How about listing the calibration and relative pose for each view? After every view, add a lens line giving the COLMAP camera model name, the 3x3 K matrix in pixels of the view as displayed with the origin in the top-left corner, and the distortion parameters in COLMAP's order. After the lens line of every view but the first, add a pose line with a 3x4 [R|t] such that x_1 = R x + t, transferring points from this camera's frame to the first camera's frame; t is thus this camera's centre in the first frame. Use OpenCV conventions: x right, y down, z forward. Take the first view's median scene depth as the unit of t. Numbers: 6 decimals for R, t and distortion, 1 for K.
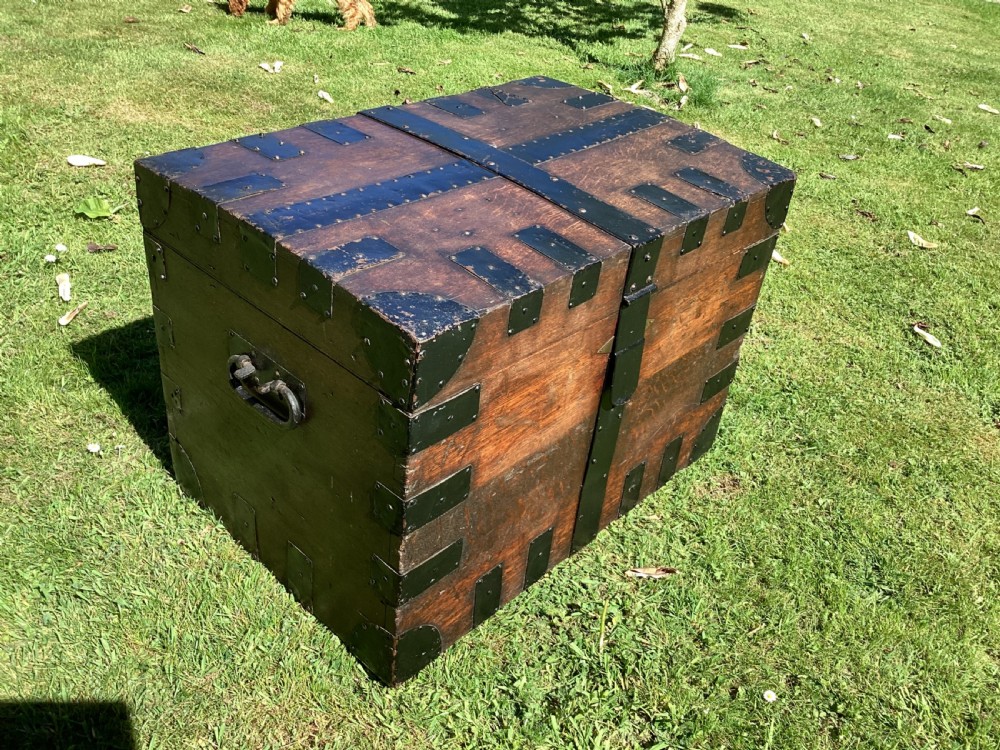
lens RADIAL K [[897.8, 0, 497.8], [0, 897.8, 377.3], [0, 0, 1]] dist [0.094834, -0.155138]
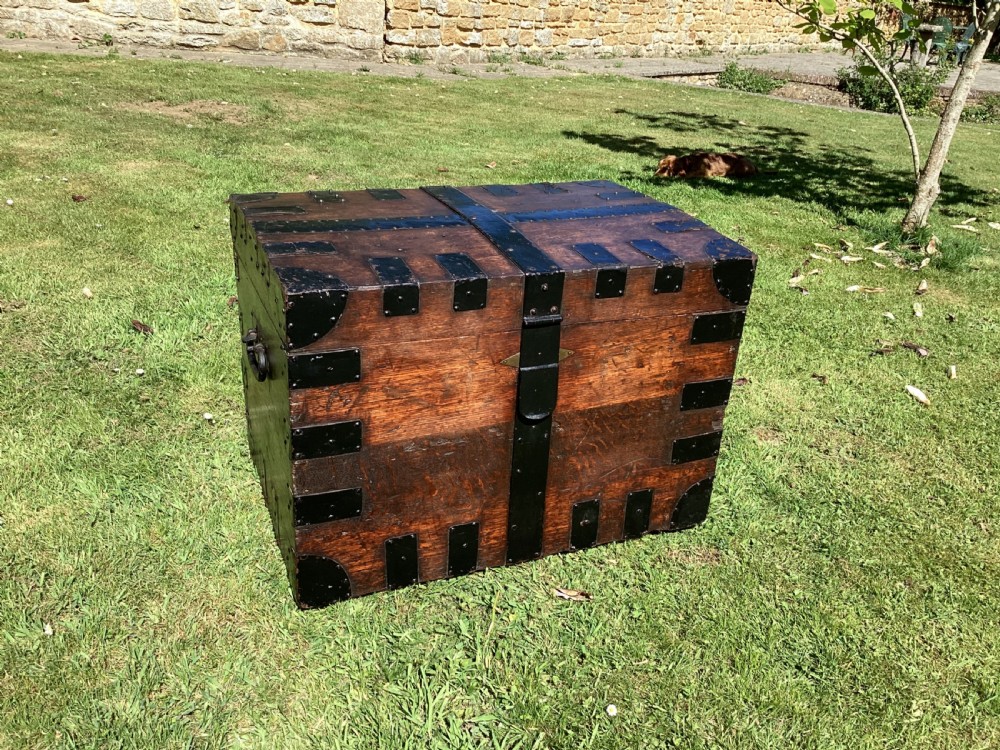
lens RADIAL K [[897.8, 0, 502.5], [0, 897.8, 375.3], [0, 0, 1]] dist [0.094834, -0.155138]
pose [[0.911674, 0.123536, -0.391904, 0.467192], [-0.198167, 0.967681, -0.155957, 0.140468], [0.359972, 0.219844, 0.906691, -0.071585]]
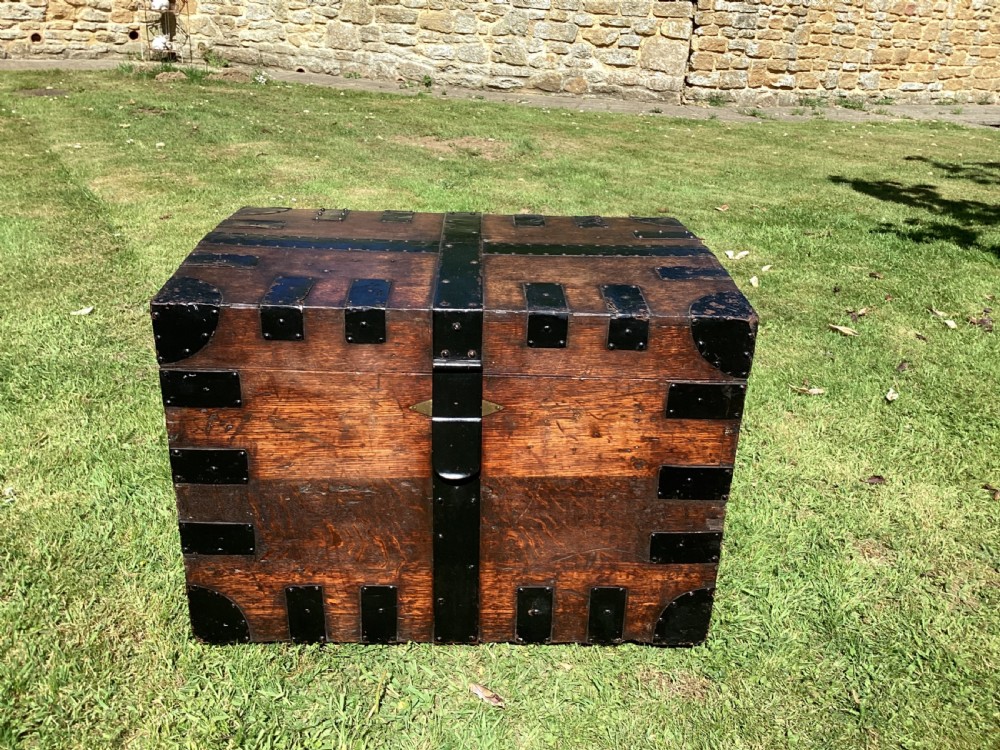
lens RADIAL K [[897.8, 0, 517.1], [0, 897.8, 375.1], [0, 0, 1]] dist [0.094834, -0.155138]
pose [[0.705134, 0.201953, -0.679706, 0.719080], [-0.365263, 0.925069, -0.104073, 0.000444], [0.607757, 0.321657, 0.726064, 0.239517]]
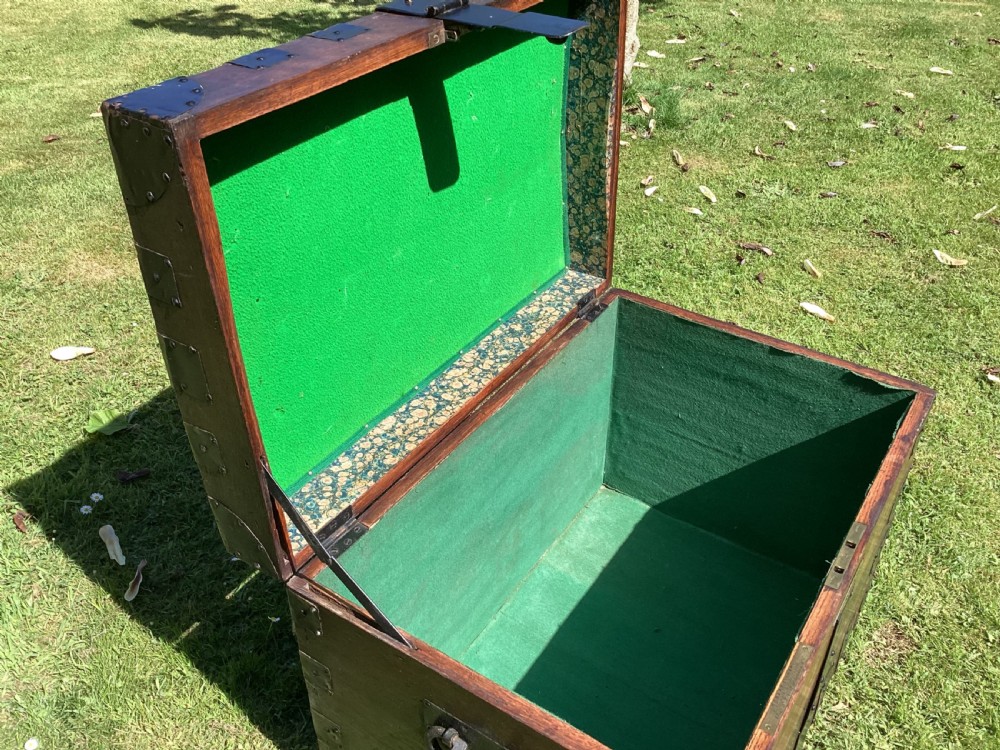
lens RADIAL K [[897.8, 0, 492.8], [0, 897.8, 378.9], [0, 0, 1]] dist [0.094834, -0.155138]
pose [[0.980573, -0.183671, 0.068853, -0.184593], [0.180510, 0.982318, 0.049683, -0.294637], [-0.076761, -0.036289, 0.996389, 0.125030]]
